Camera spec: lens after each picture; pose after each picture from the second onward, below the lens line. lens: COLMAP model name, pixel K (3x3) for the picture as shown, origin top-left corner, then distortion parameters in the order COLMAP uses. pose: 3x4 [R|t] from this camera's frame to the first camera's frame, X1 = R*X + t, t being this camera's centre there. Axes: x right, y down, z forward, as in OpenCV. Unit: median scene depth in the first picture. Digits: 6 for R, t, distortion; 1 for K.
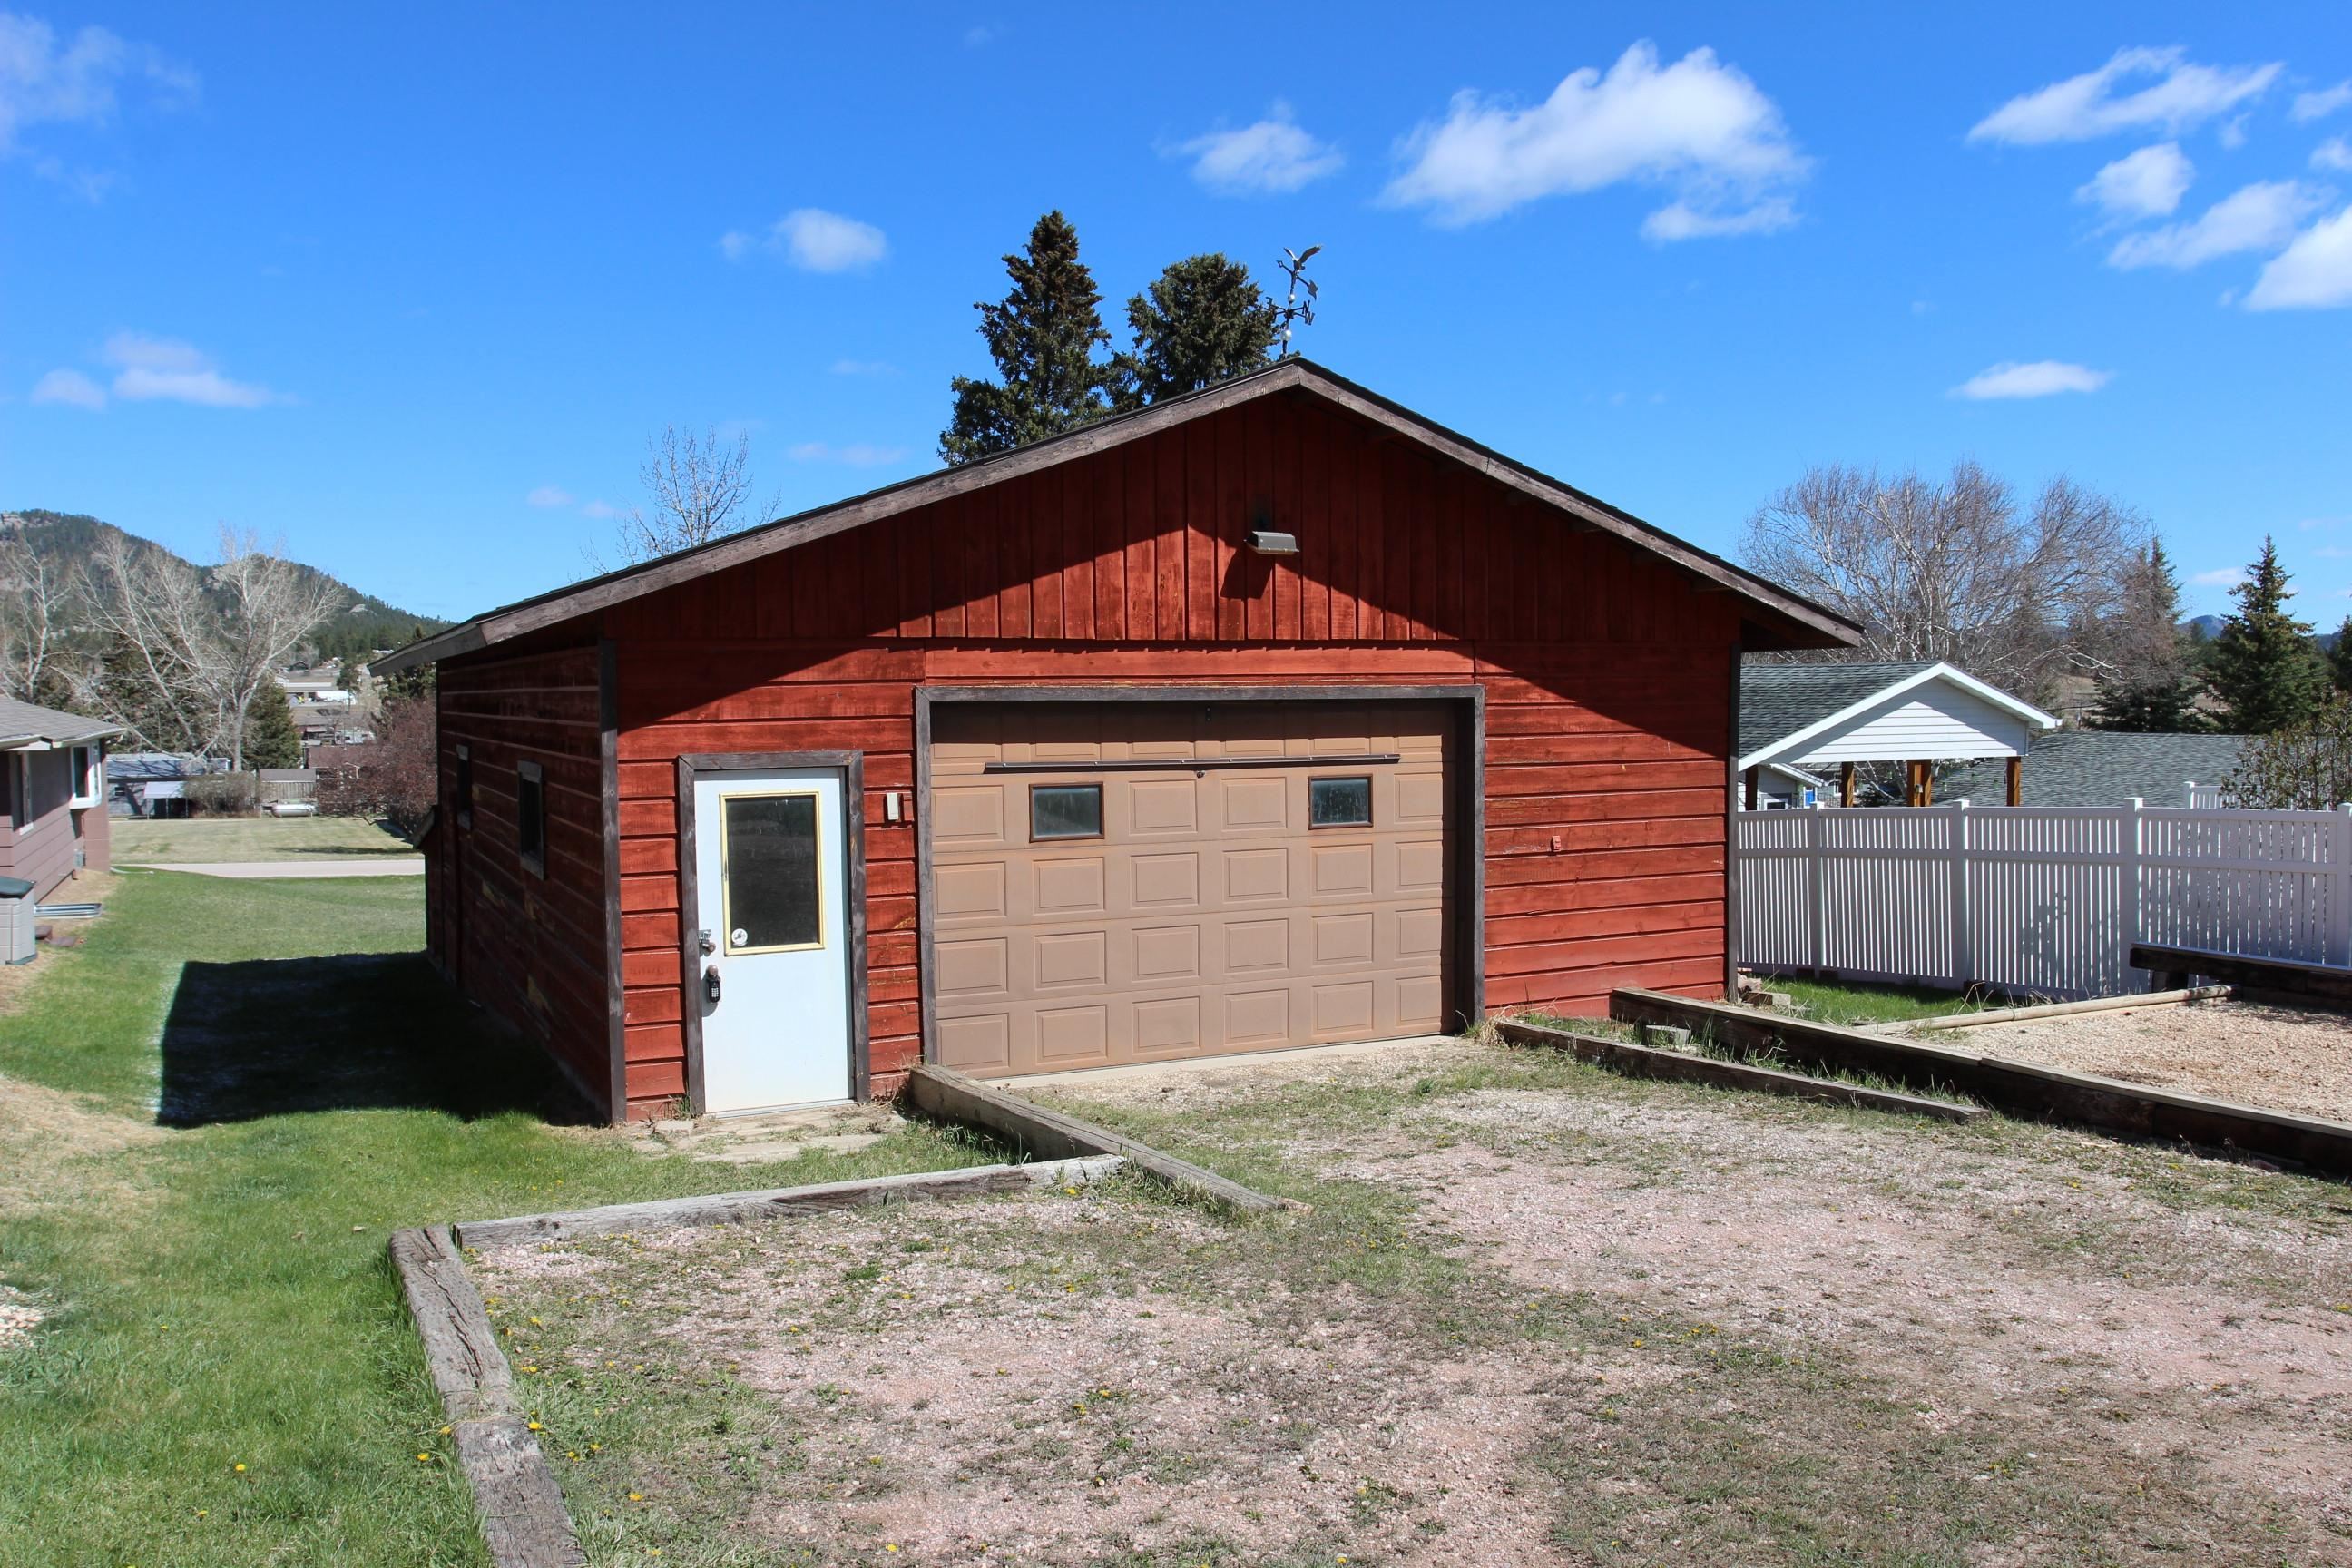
lens RADIAL K [[1821.4, 0, 1168.8], [0, 1821.4, 794.8], [0, 0, 1]] dist [-0.040257, 0.006519]
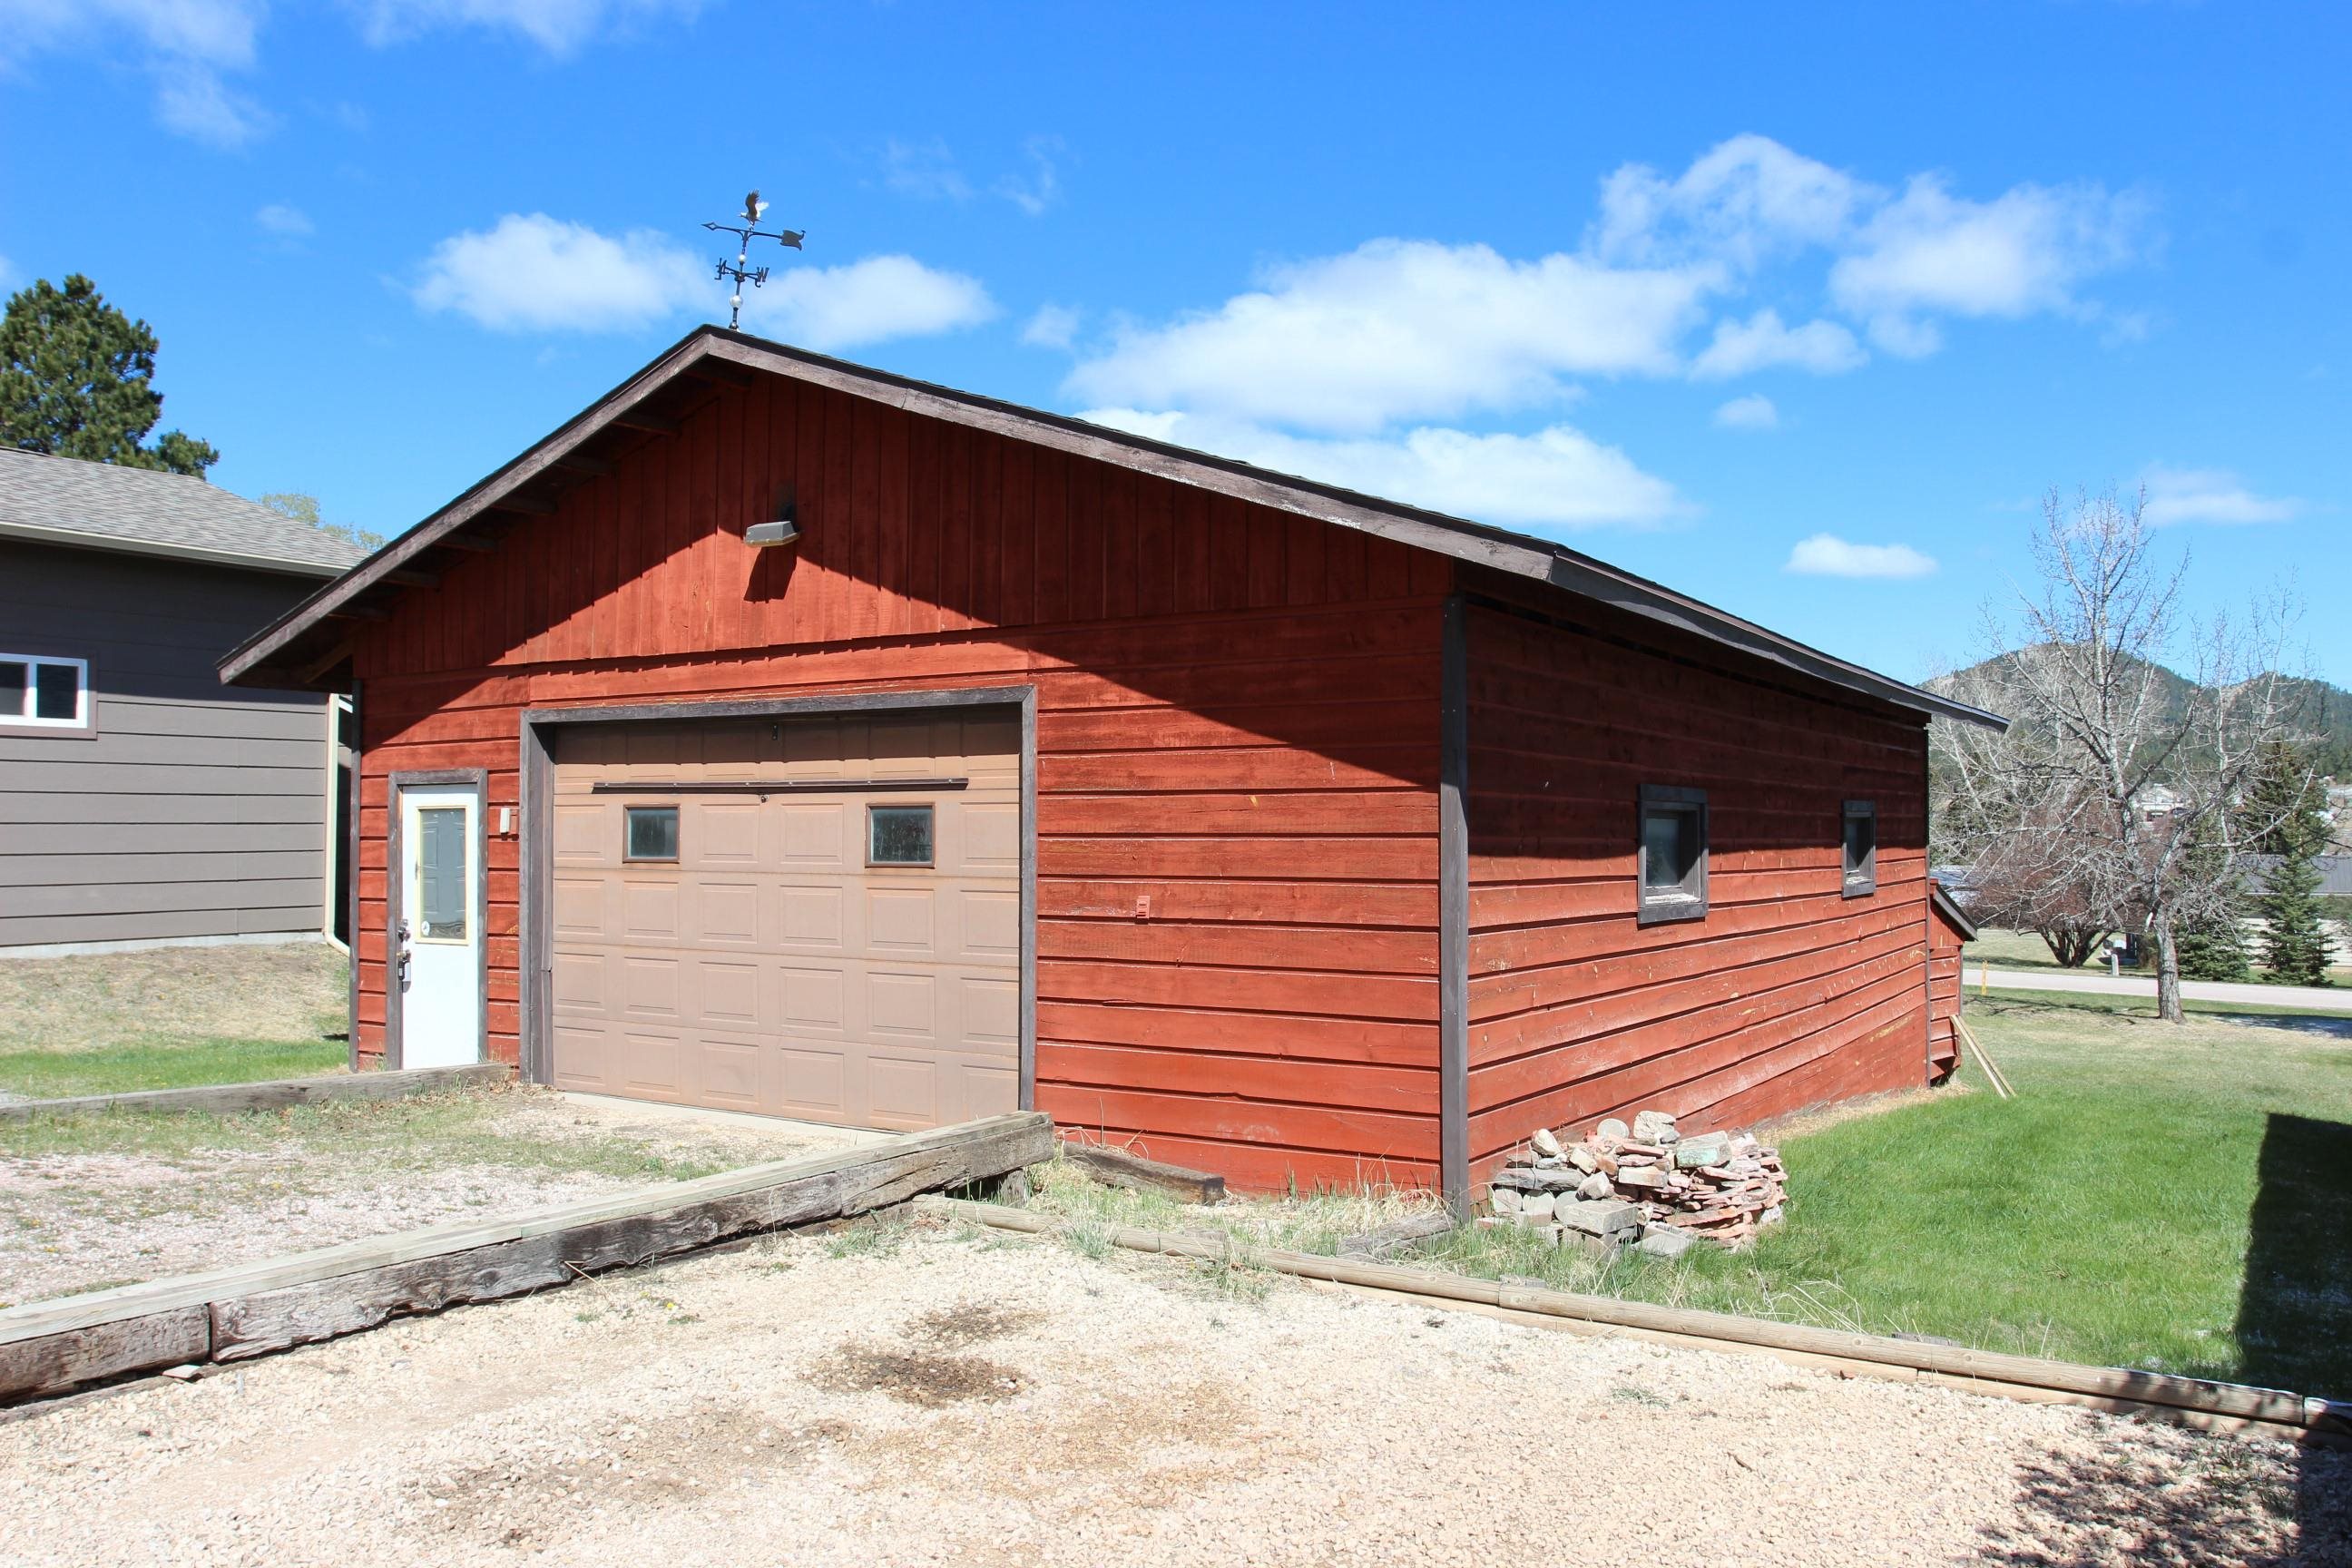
lens RADIAL K [[1821.4, 0, 1170.7], [0, 1821.4, 787.2], [0, 0, 1]] dist [-0.040257, 0.006519]
pose [[0.523929, -0.009490, -0.851709, 0.844669], [-0.051108, 0.997786, -0.042557, 0.010602], [0.850227, 0.065826, 0.522284, 0.664999]]
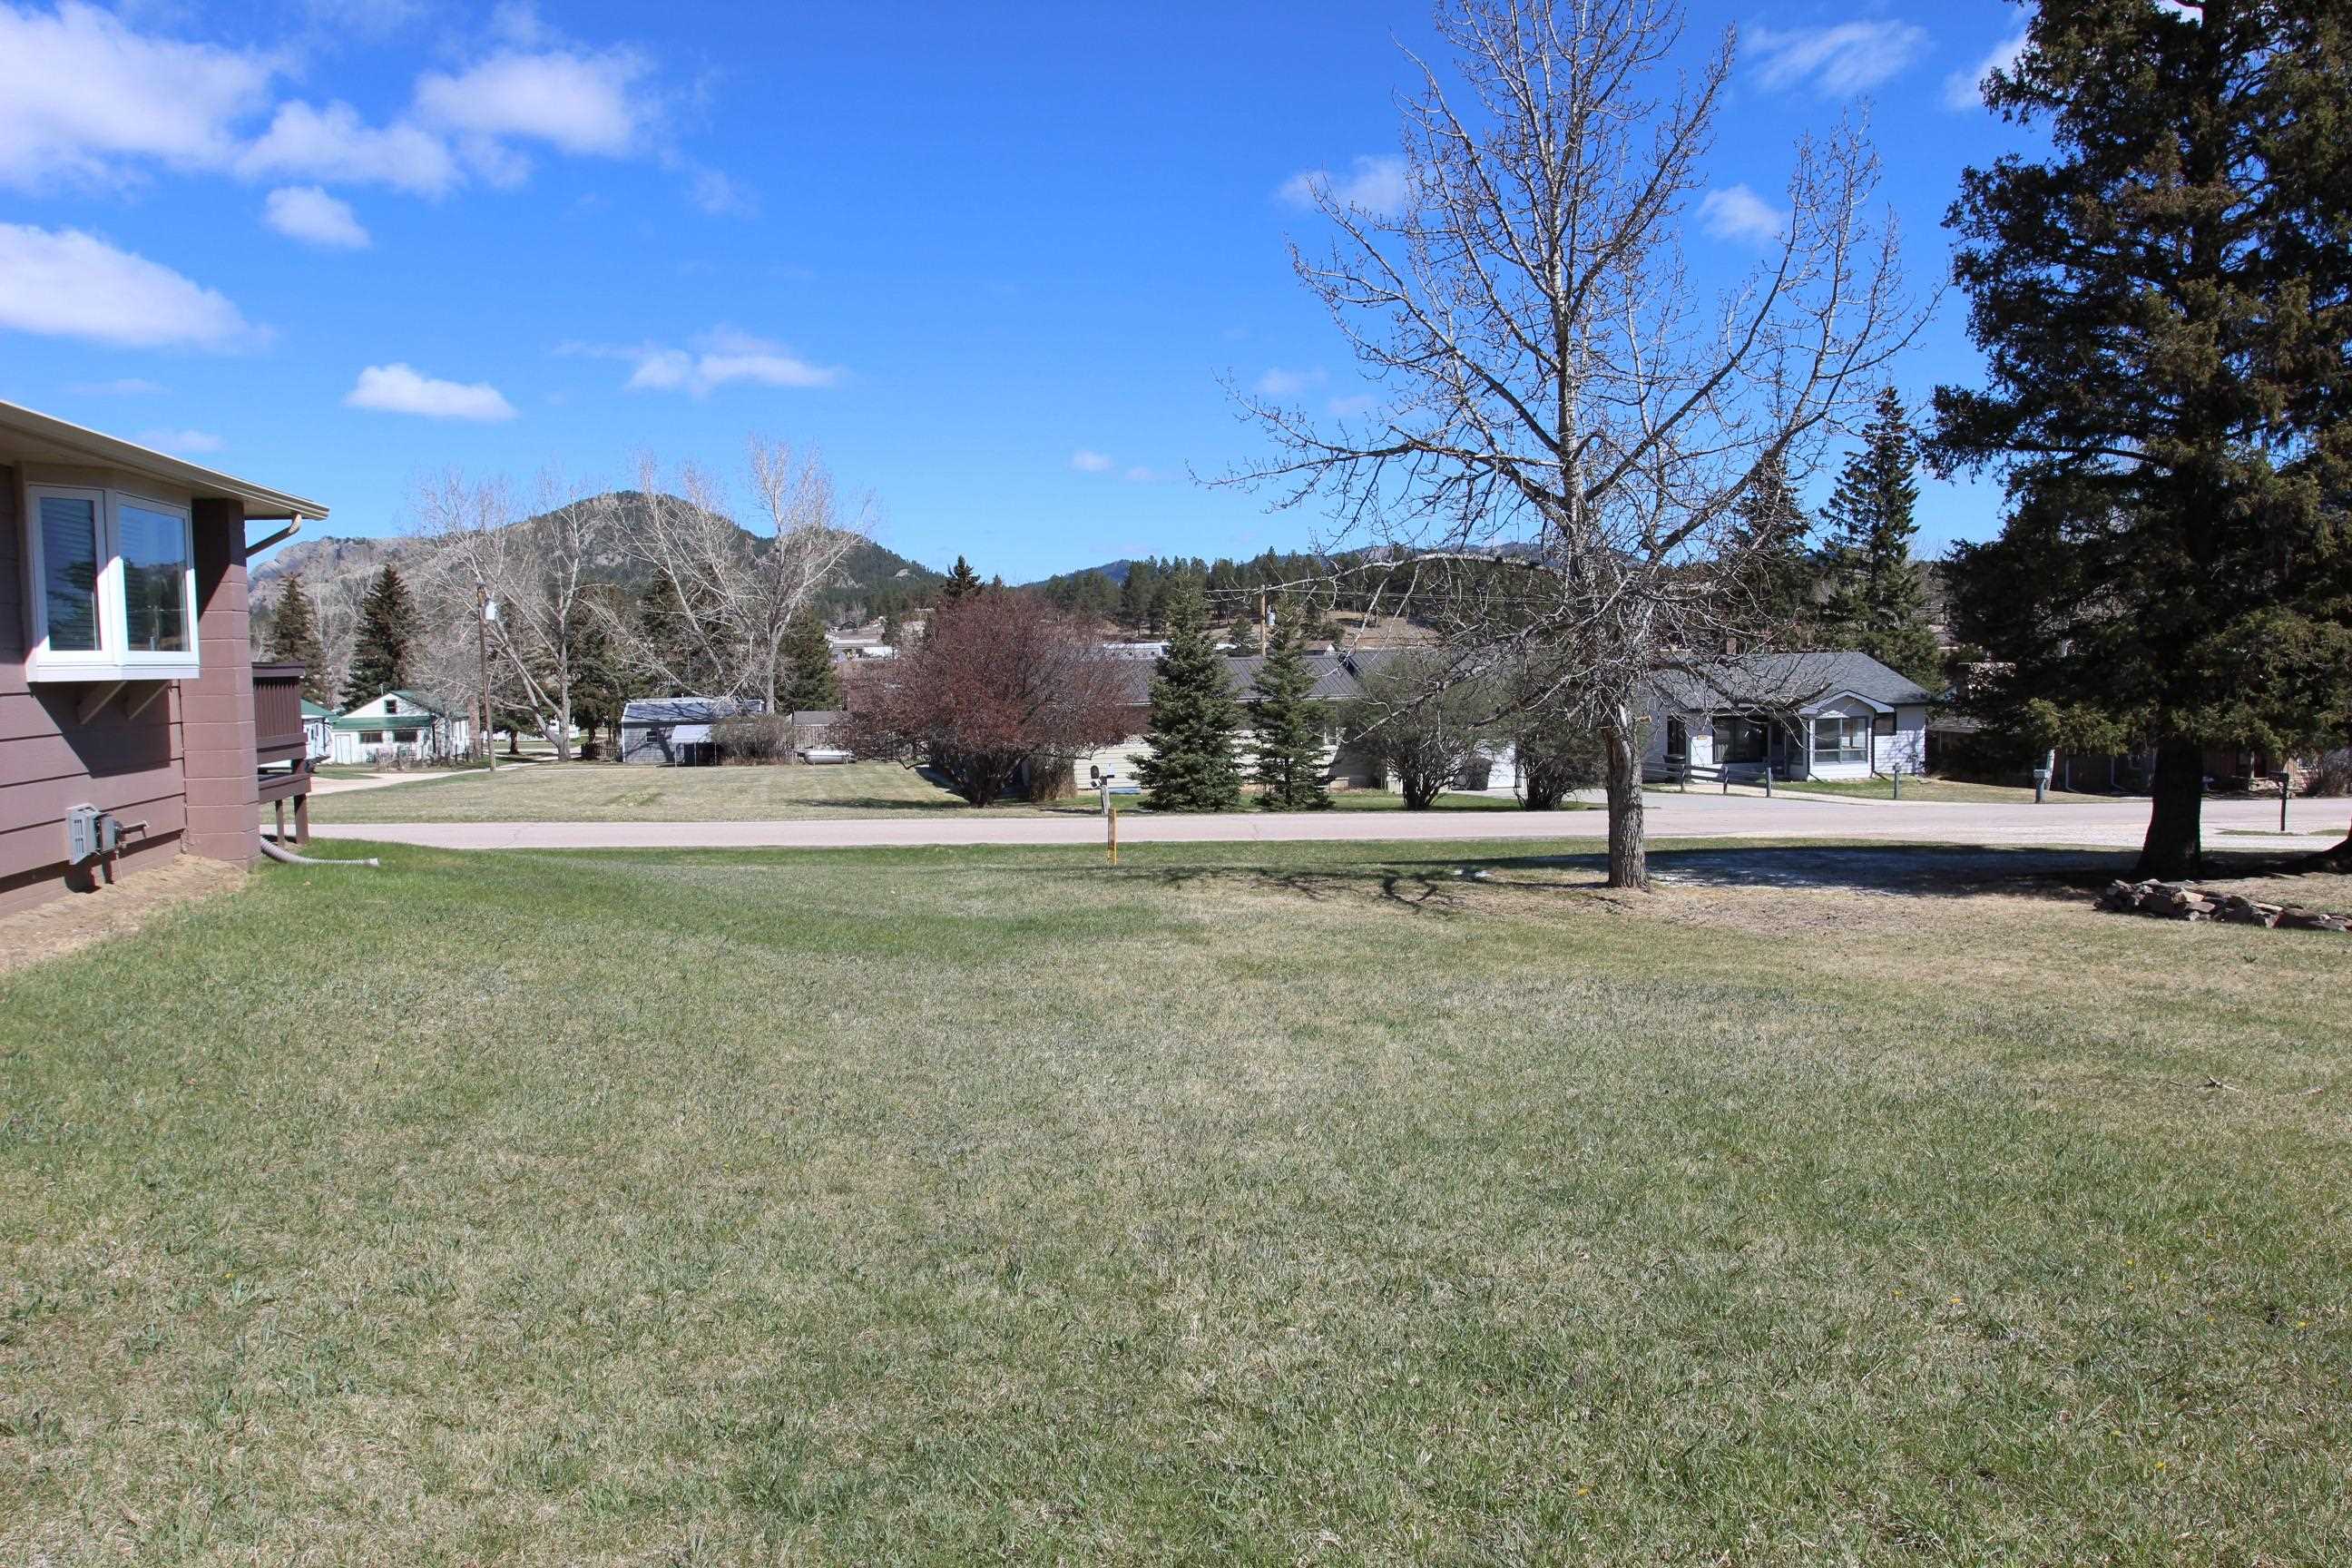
lens RADIAL K [[1818.8, 0, 1176.5], [0, 1818.8, 776.0], [0, 0, 1]] dist [-0.004535, 0.002069]
pose [[0.963095, 0.002699, -0.269148, -0.784514], [0.001179, 0.999898, 0.014247, 0.050957], [0.269159, -0.014039, 0.962994, 1.816048]]
